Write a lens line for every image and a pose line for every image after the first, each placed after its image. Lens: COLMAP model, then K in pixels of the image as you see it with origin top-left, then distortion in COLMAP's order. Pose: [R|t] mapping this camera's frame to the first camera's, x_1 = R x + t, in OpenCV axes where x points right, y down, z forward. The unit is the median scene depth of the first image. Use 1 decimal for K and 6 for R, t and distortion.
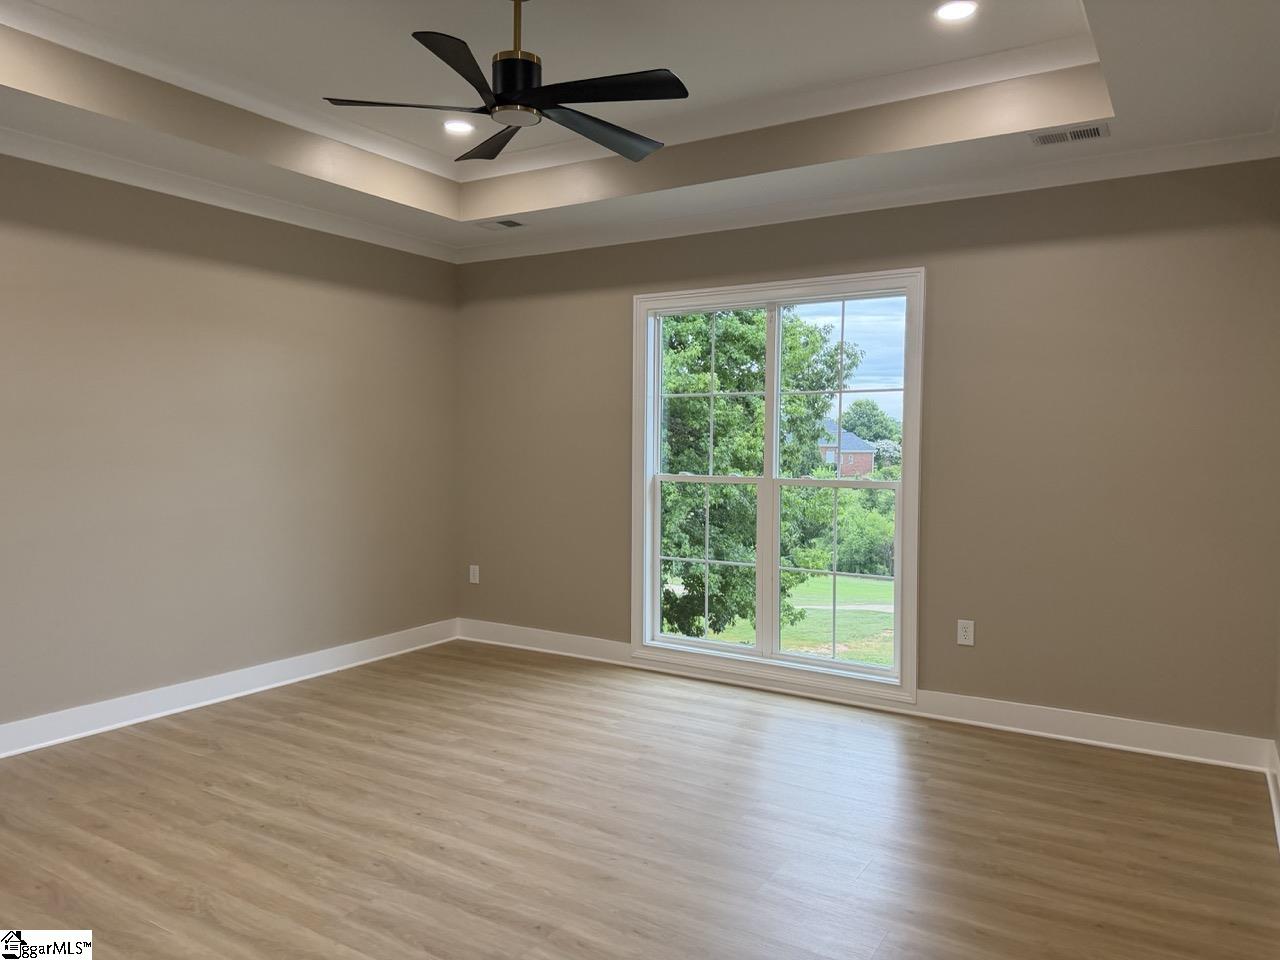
lens RADIAL K [[905.2, 0, 642.5], [0, 905.2, 480.1], [0, 0, 1]] dist [0.061972, -0.067355]
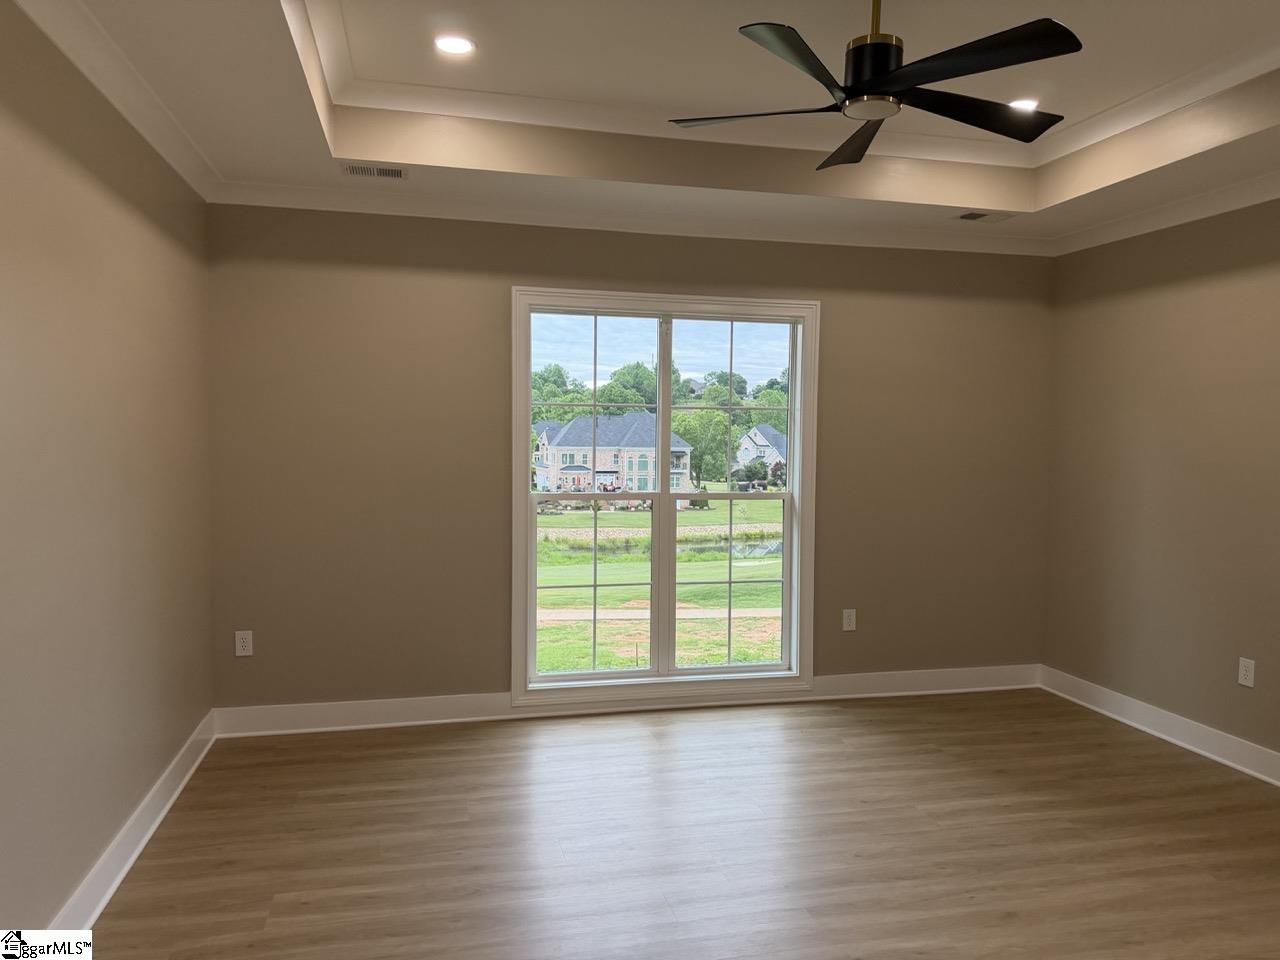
lens RADIAL K [[905.2, 0, 627.6], [0, 905.2, 482.9], [0, 0, 1]] dist [0.061972, -0.067355]
pose [[0.712853, -0.038324, 0.700266, -0.626671], [0.031588, 0.999247, 0.022531, -0.039511], [-0.700602, 0.006059, 0.713526, 0.365504]]
